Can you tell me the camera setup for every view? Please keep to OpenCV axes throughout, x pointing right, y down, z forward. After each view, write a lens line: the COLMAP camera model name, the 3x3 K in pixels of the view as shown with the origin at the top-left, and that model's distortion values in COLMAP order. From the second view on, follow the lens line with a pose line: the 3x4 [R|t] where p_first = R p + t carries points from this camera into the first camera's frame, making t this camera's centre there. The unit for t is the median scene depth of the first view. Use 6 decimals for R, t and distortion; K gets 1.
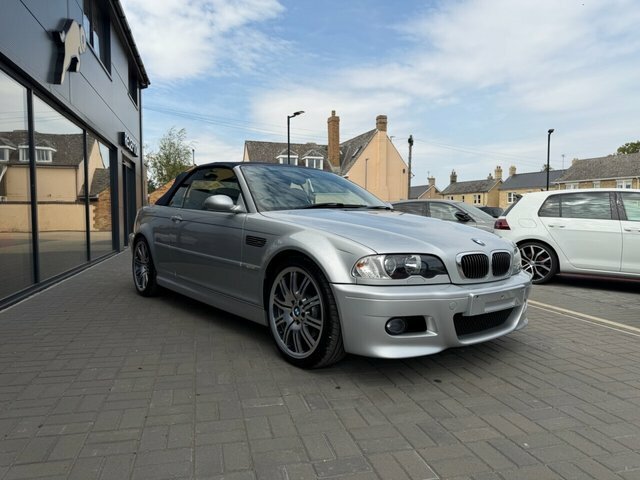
lens RADIAL K [[452.3, 0, 309.5], [0, 452.3, 240.1], [0, 0, 1]] dist [0.087072, -0.140962]
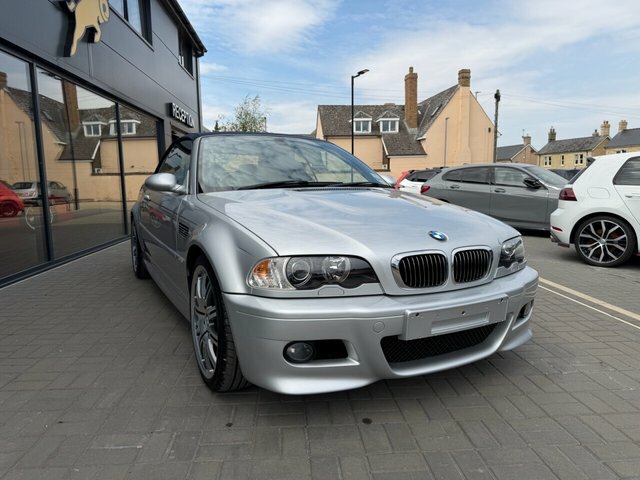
lens RADIAL K [[457.5, 0, 306.5], [0, 457.5, 241.6], [0, 0, 1]] dist [0.034508, -0.059262]
pose [[0.982989, 0.006188, -0.183558, 0.112930], [0.007984, 0.997048, 0.076368, -0.016647], [0.183489, -0.076535, 0.980038, 0.091520]]
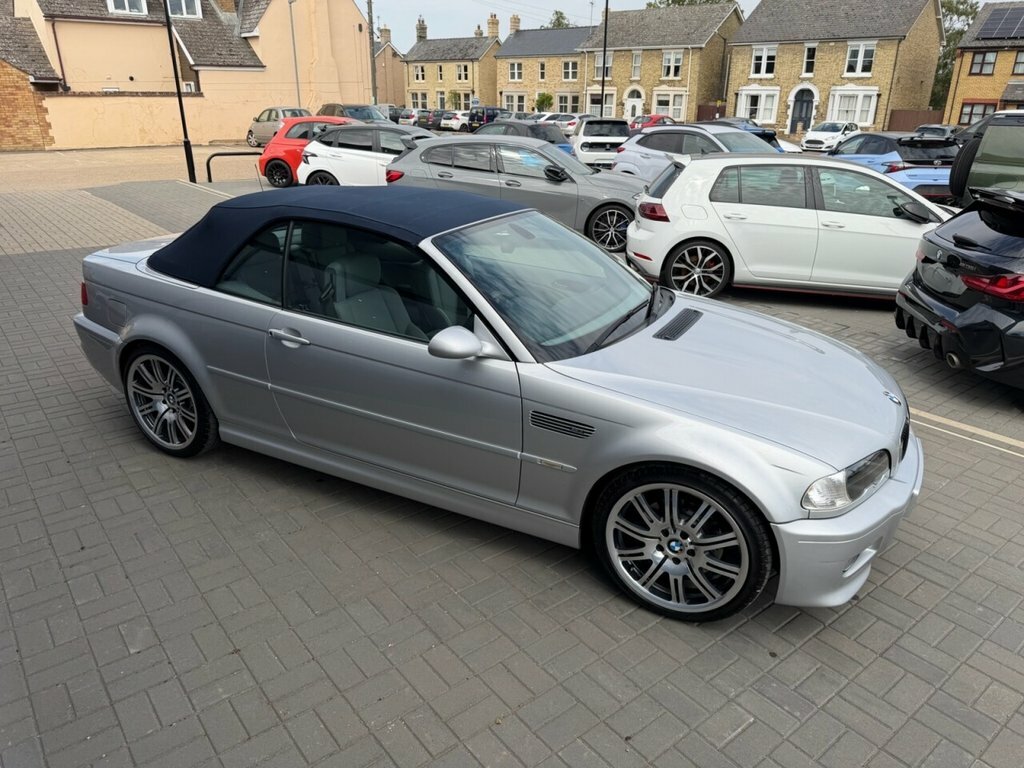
lens RADIAL K [[725.7, 0, 511.9], [0, 725.7, 397.6], [0, 0, 1]] dist [0.036192, -0.038660]
pose [[0.909070, -0.159370, 0.384958, -0.228934], [0.021128, 0.940396, 0.339423, -0.150510], [-0.416107, -0.300426, 0.858253, 0.104713]]
